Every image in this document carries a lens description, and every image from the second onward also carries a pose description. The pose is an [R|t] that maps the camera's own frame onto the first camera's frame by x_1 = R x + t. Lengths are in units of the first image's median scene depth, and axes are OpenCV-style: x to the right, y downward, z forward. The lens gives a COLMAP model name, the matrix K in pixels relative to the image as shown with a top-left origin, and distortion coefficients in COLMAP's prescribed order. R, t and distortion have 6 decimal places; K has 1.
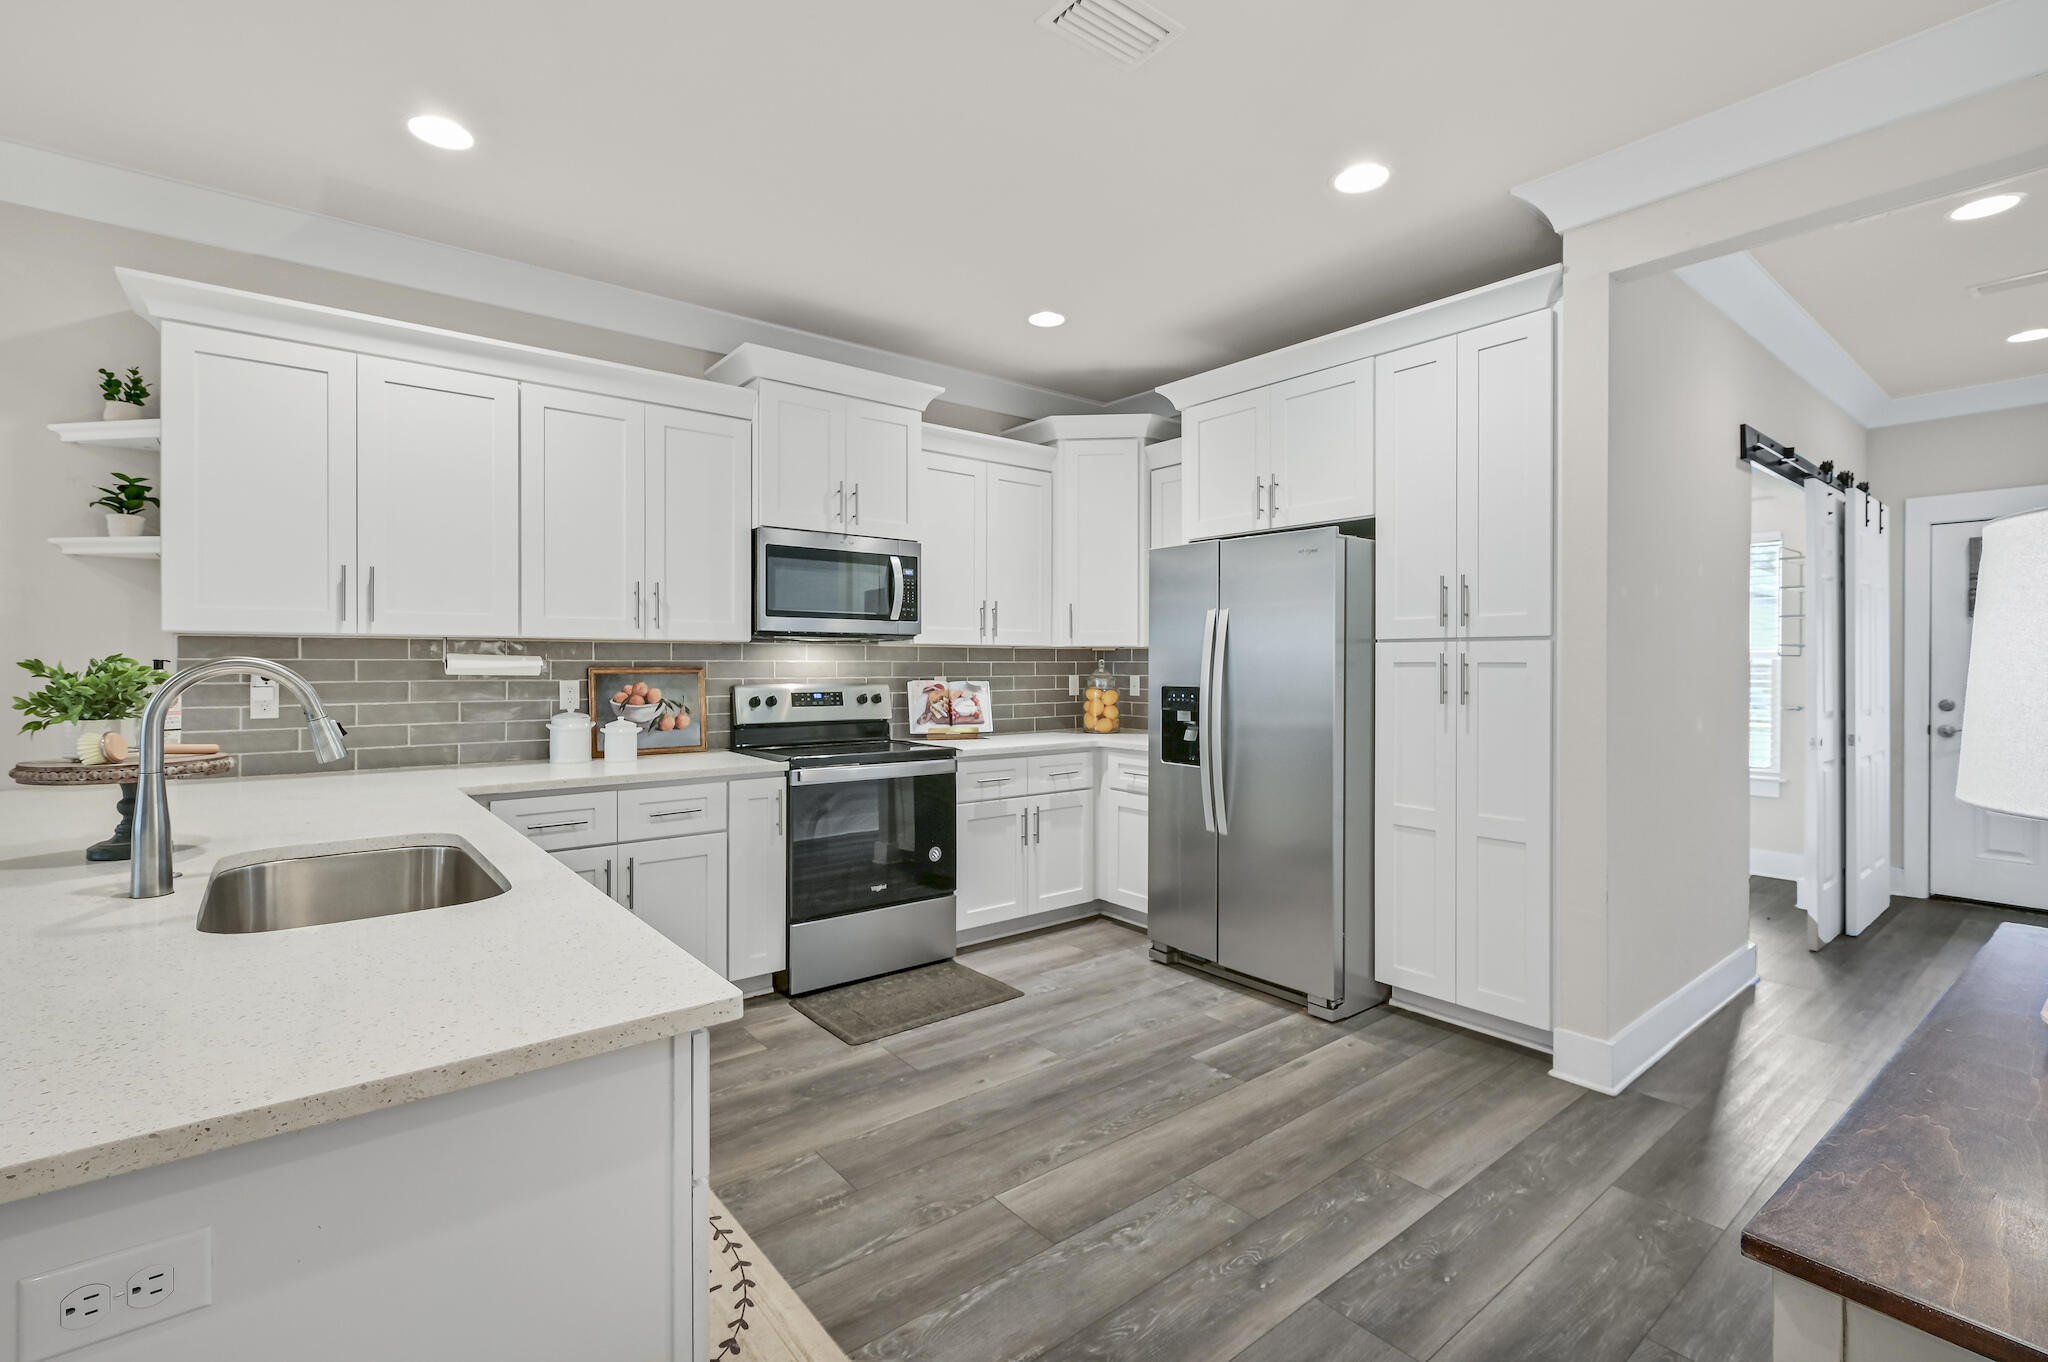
lens RADIAL K [[914.8, 0, 1021.8], [0, 914.8, 668.5], [0, 0, 1]] dist [0.001763, 0.000497]
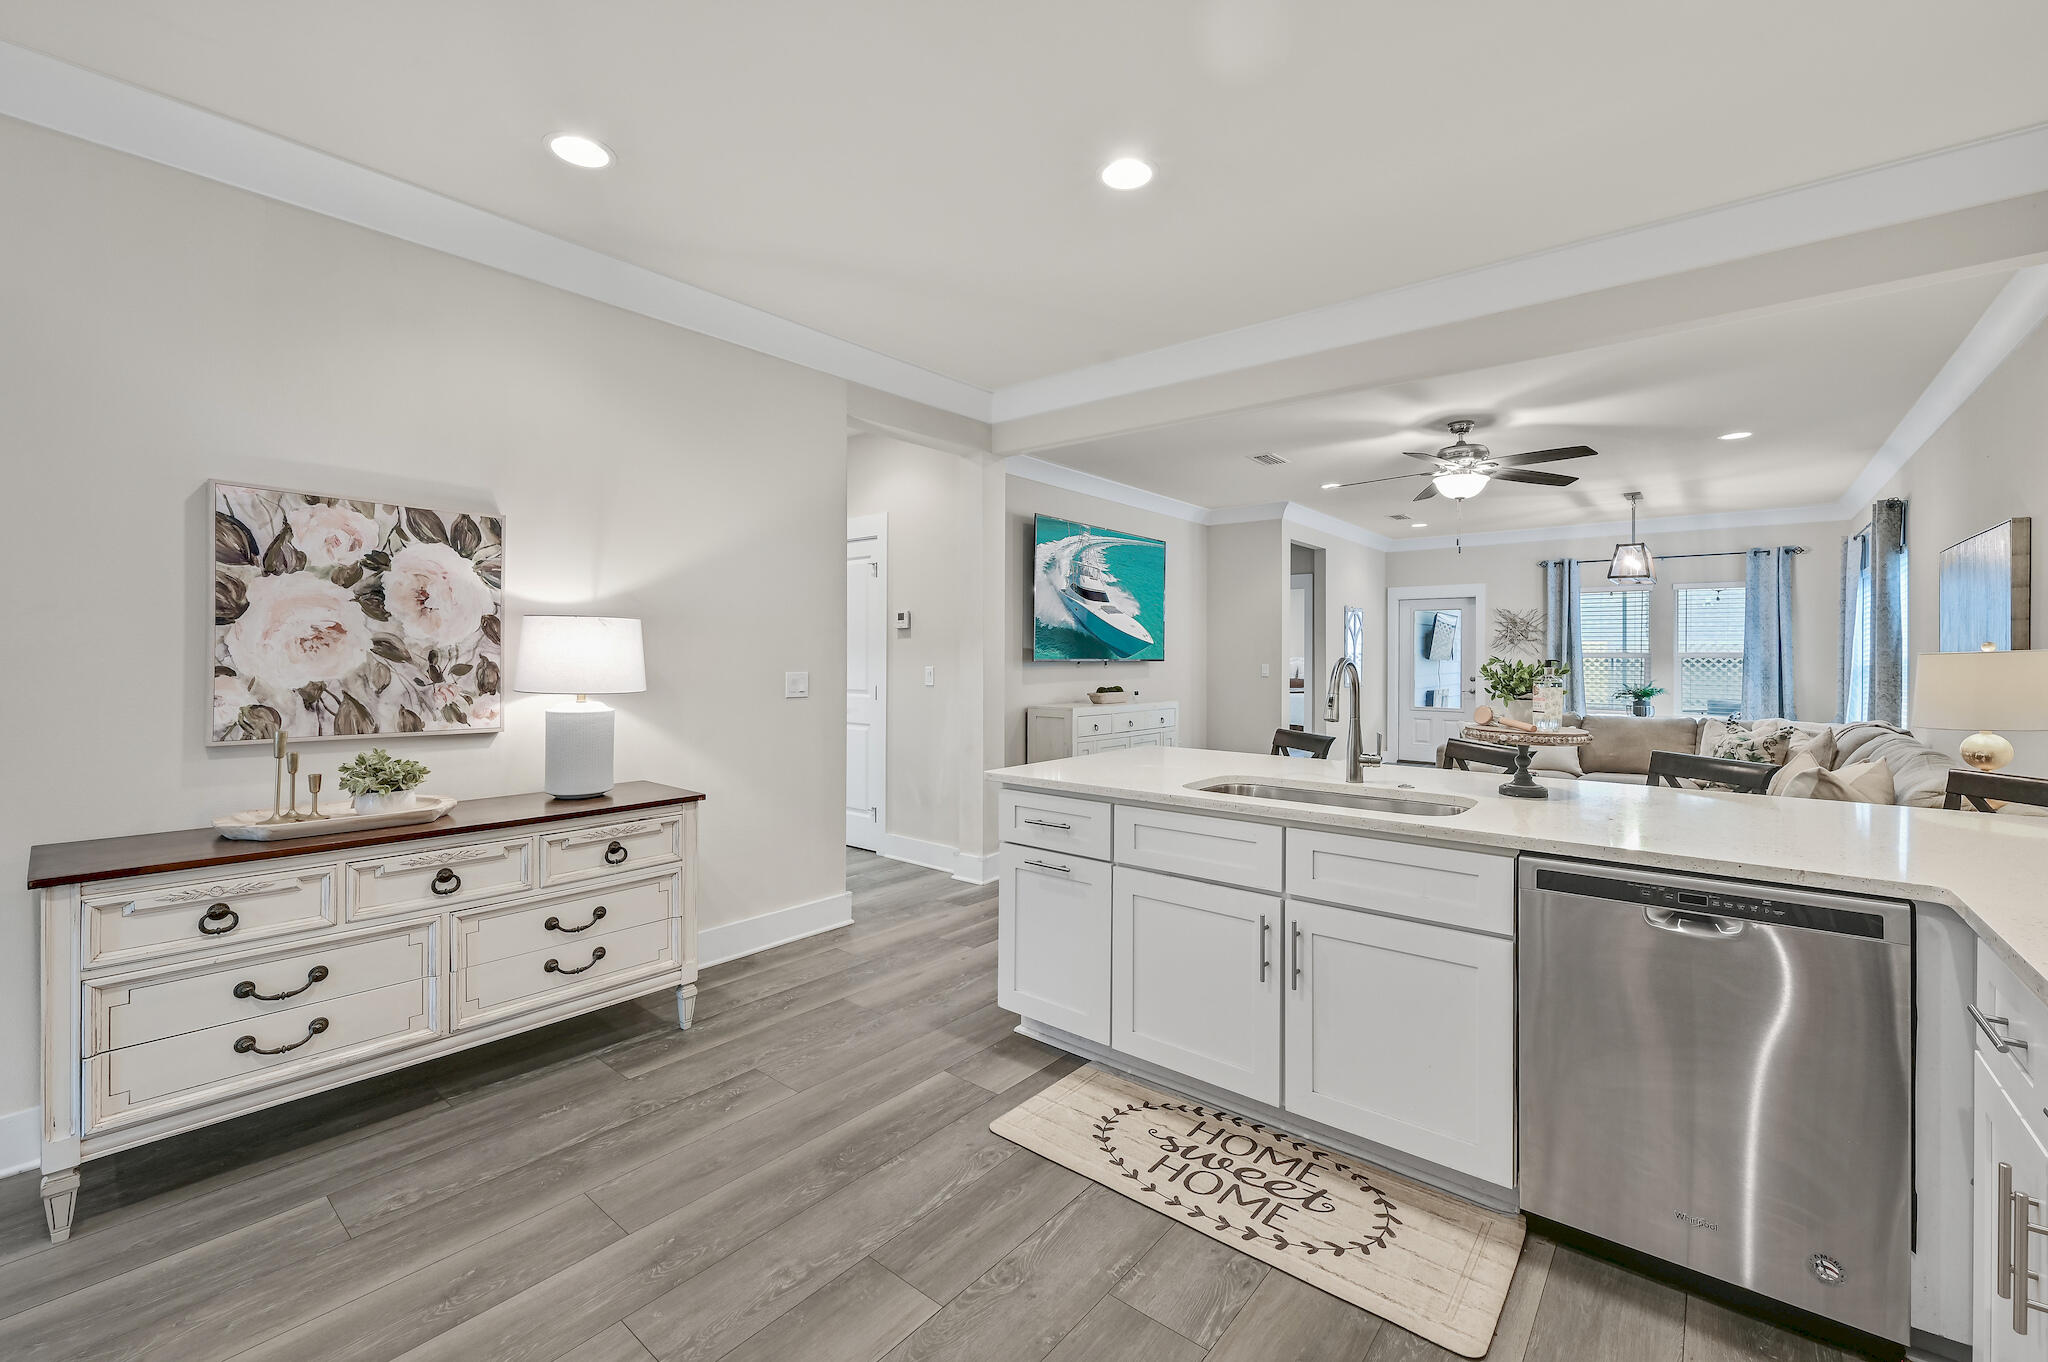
lens RADIAL K [[847.7, 0, 1025.5], [0, 847.7, 656.3], [0, 0, 1]] dist [-0.008211, 0.000095]
pose [[-0.979103, -0.007079, -0.203242, 0.032412], [-0.008892, 0.999928, 0.008009, -0.009077], [0.203170, 0.009649, -0.979096, 1.034097]]
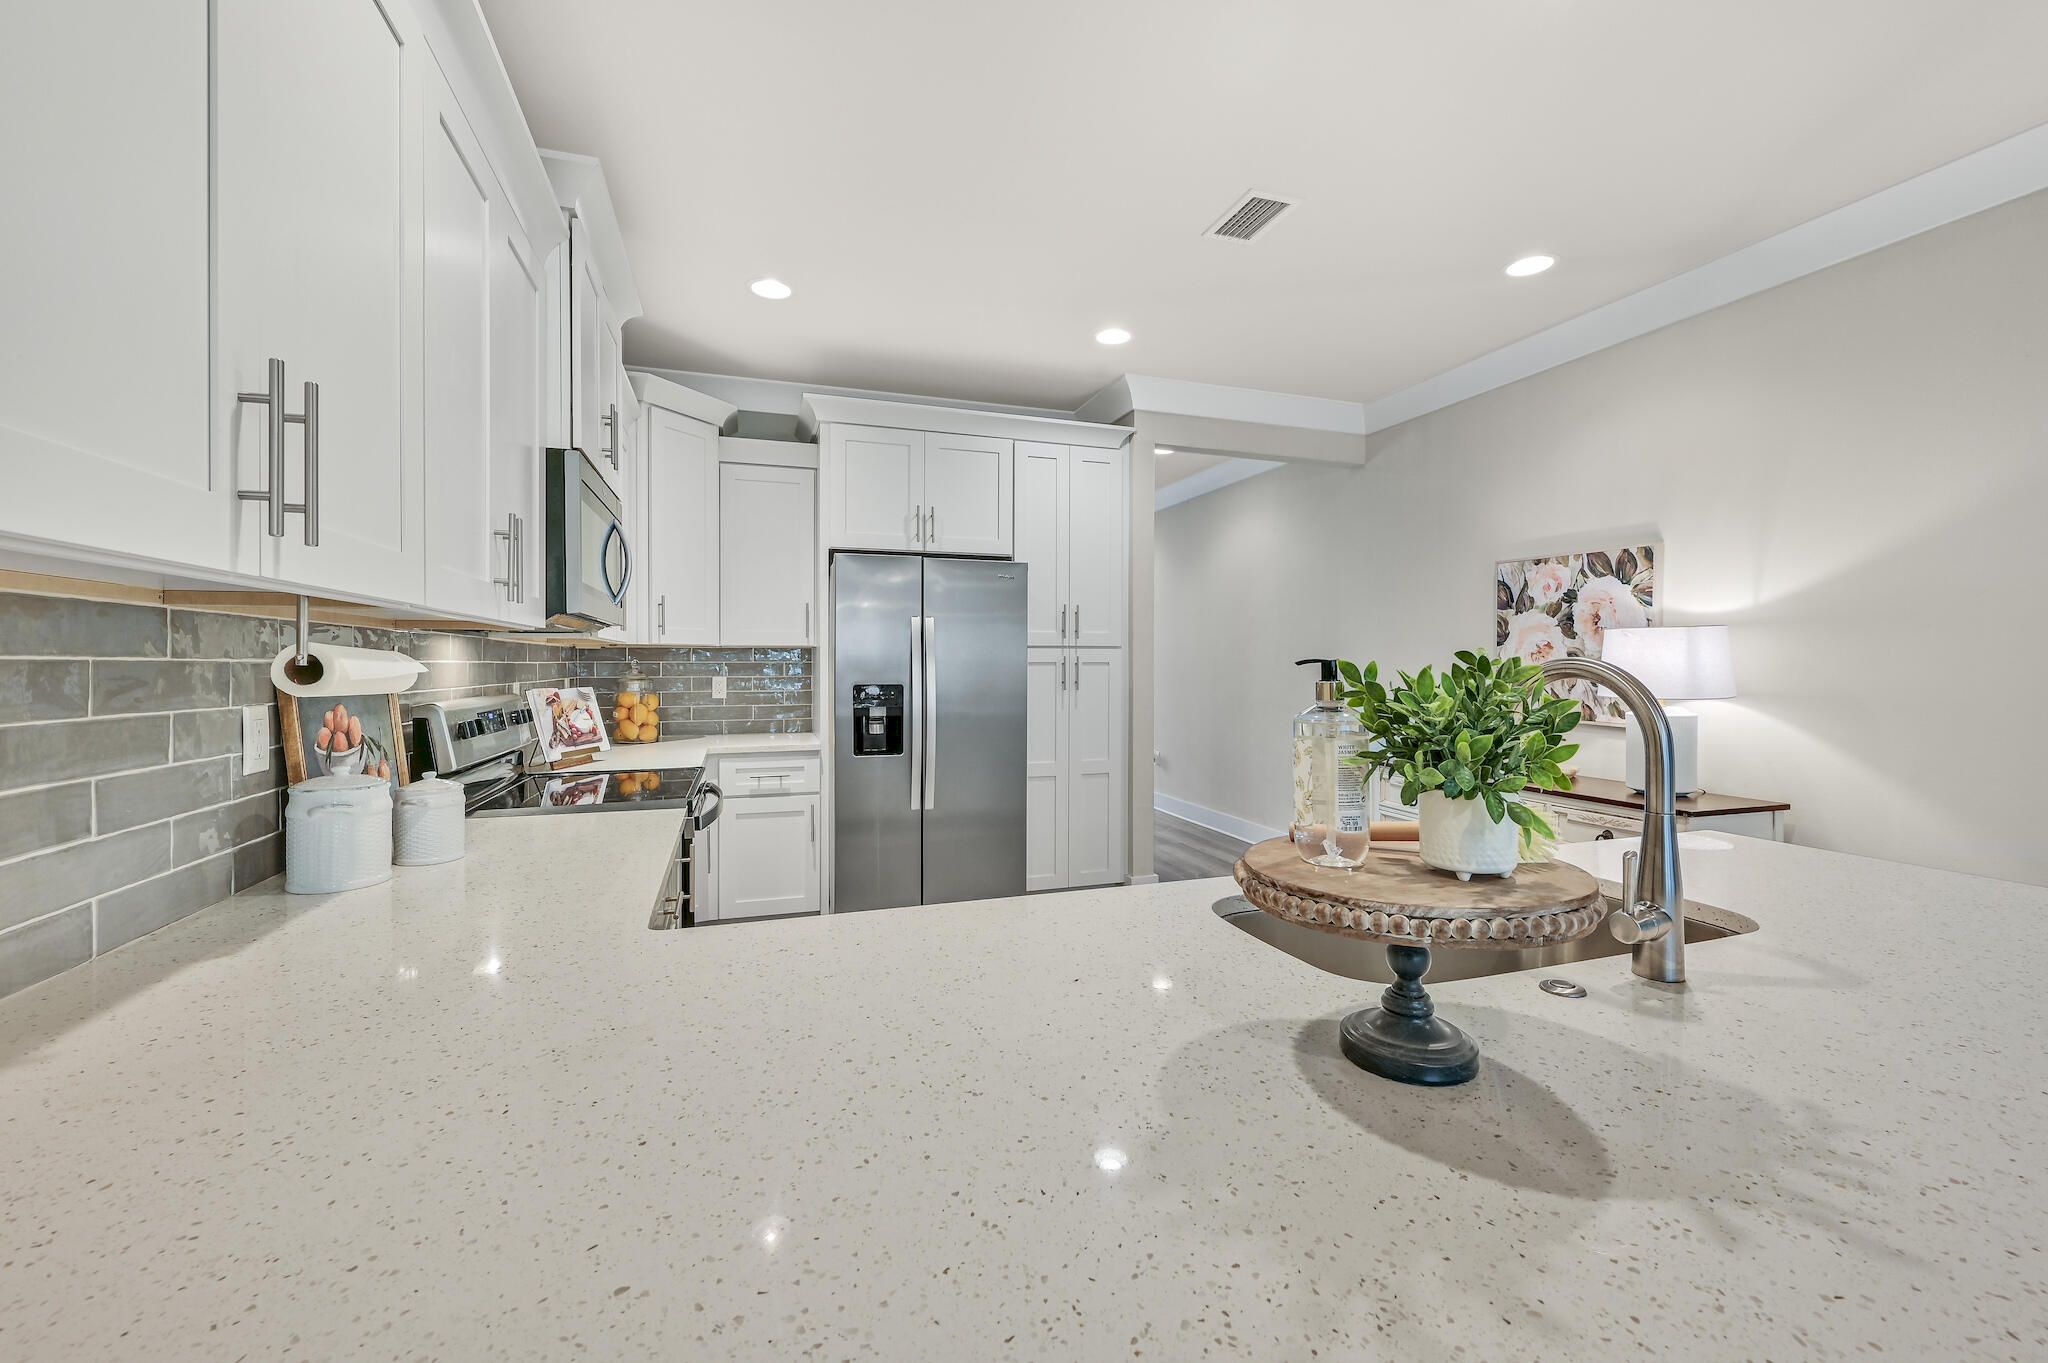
lens RADIAL K [[829.3, 0, 1026.4], [0, 829.3, 669.1], [0, 0, 1]] dist [-0.000156, -0.000003]
pose [[0.344177, -0.009093, 0.938861, -0.705602], [0.007184, 0.999949, 0.007051, -0.004570], [-0.938877, 0.004318, 0.344225, 0.500005]]
